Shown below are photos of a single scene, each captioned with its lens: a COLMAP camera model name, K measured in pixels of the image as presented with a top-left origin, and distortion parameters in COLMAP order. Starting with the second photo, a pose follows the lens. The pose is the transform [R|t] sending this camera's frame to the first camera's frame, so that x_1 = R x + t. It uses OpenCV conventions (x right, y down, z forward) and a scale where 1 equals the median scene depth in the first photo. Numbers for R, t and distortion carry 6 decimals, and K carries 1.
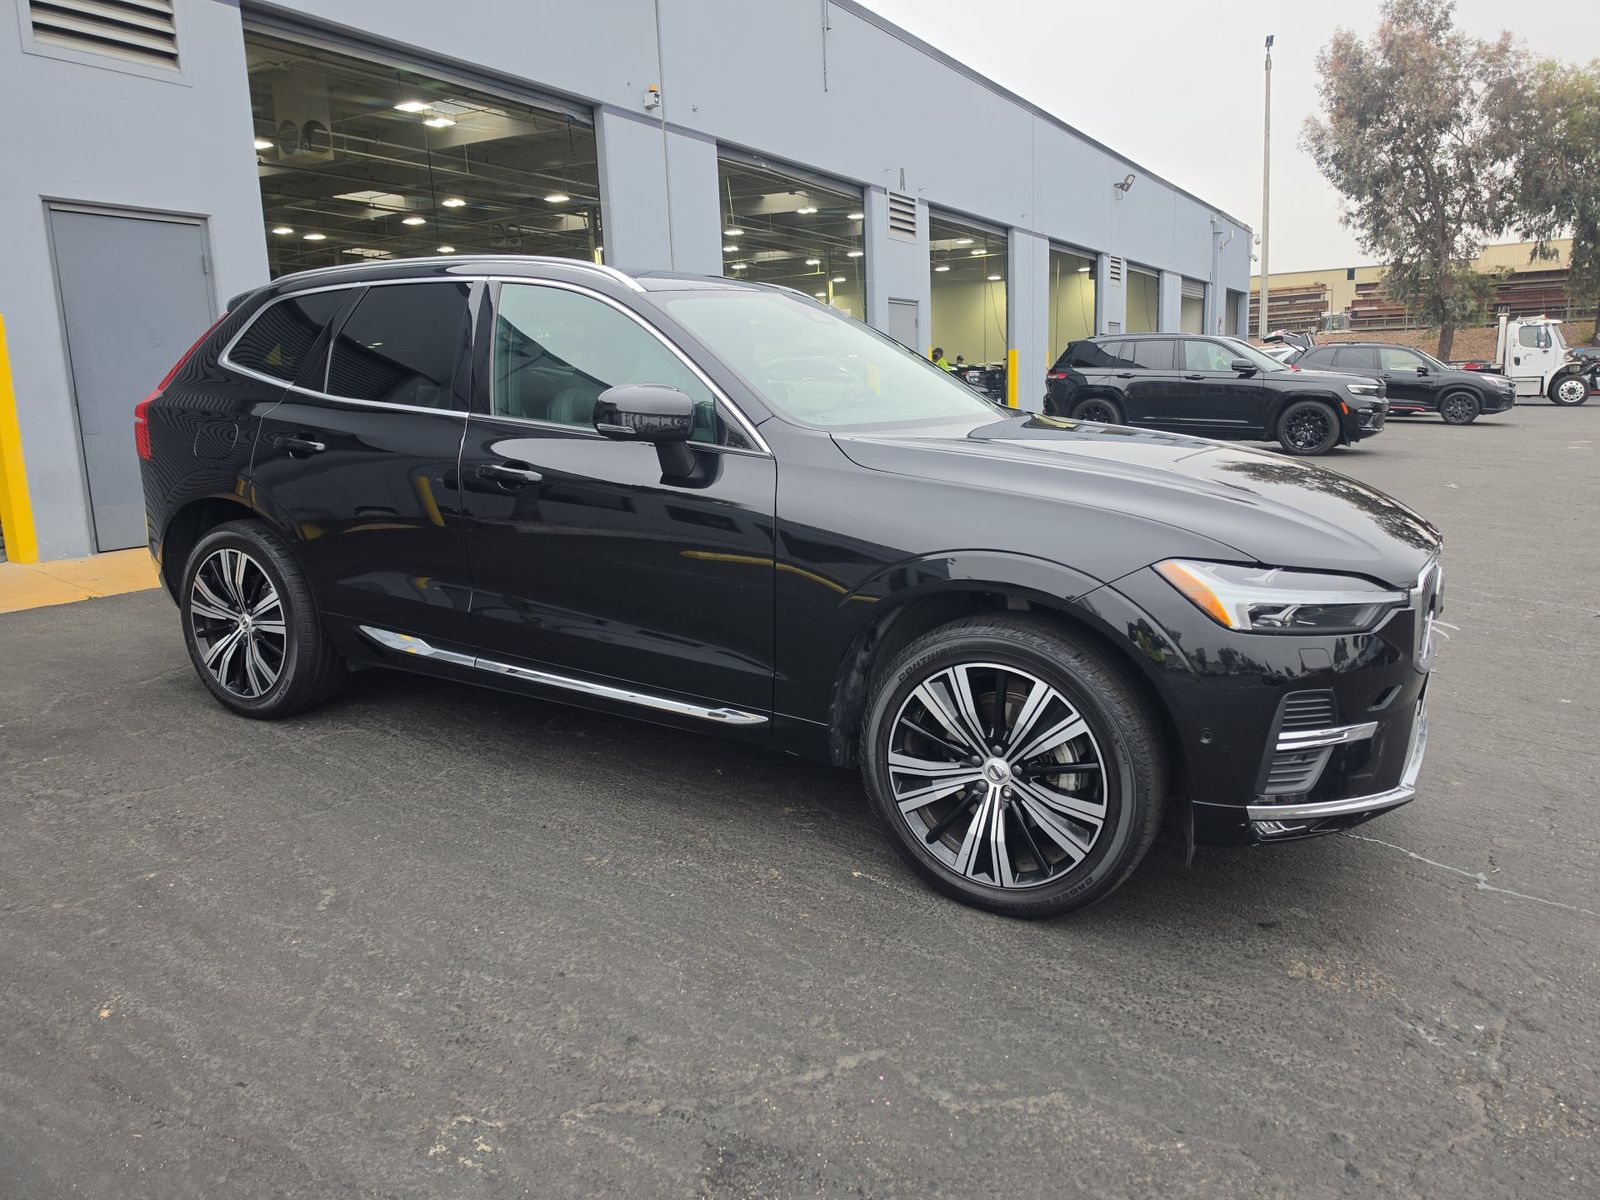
lens RADIAL K [[1130.7, 0, 796.8], [0, 1130.7, 574.3], [0, 0, 1]] dist [-0.006290, -0.005762]
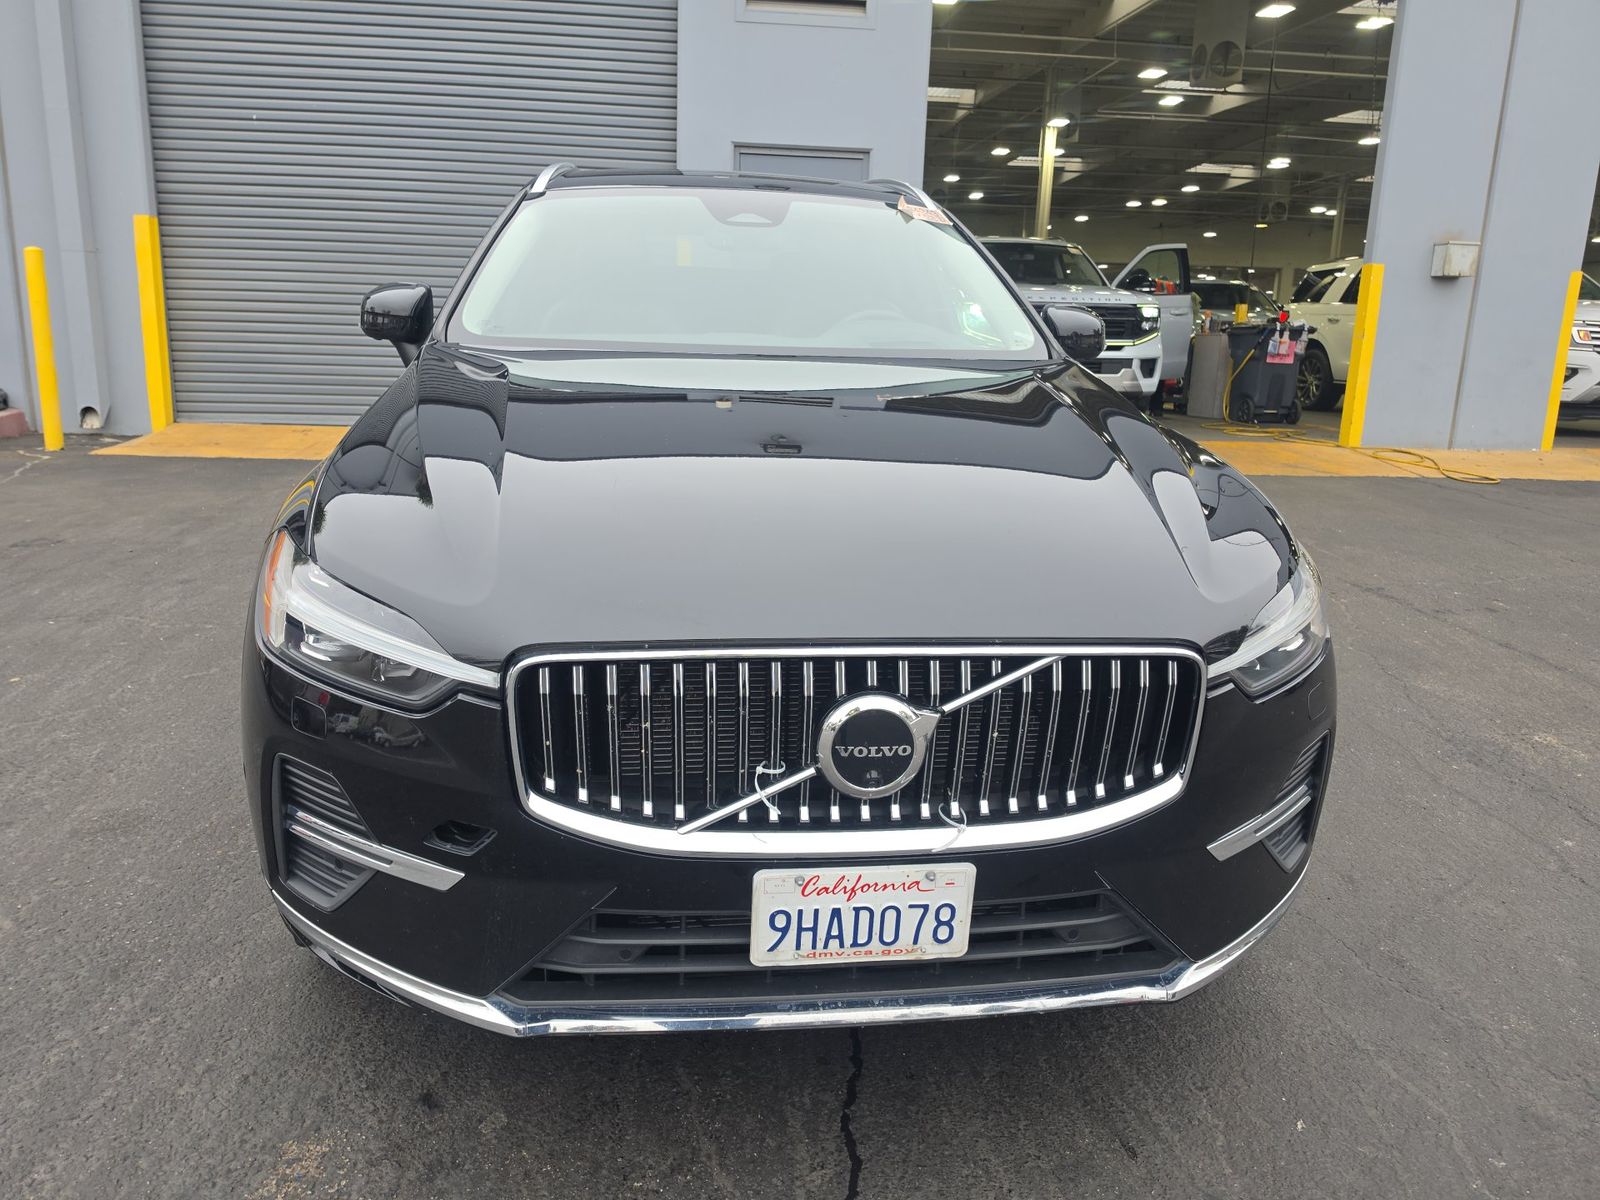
lens RADIAL K [[1130.7, 0, 796.8], [0, 1130.7, 574.3], [0, 0, 1]] dist [-0.006290, -0.005762]
pose [[0.594064, 0.218489, -0.774178, 1.059049], [-0.179086, 0.974176, 0.137511, -0.140401], [0.784230, 0.056955, 0.617851, 0.771284]]
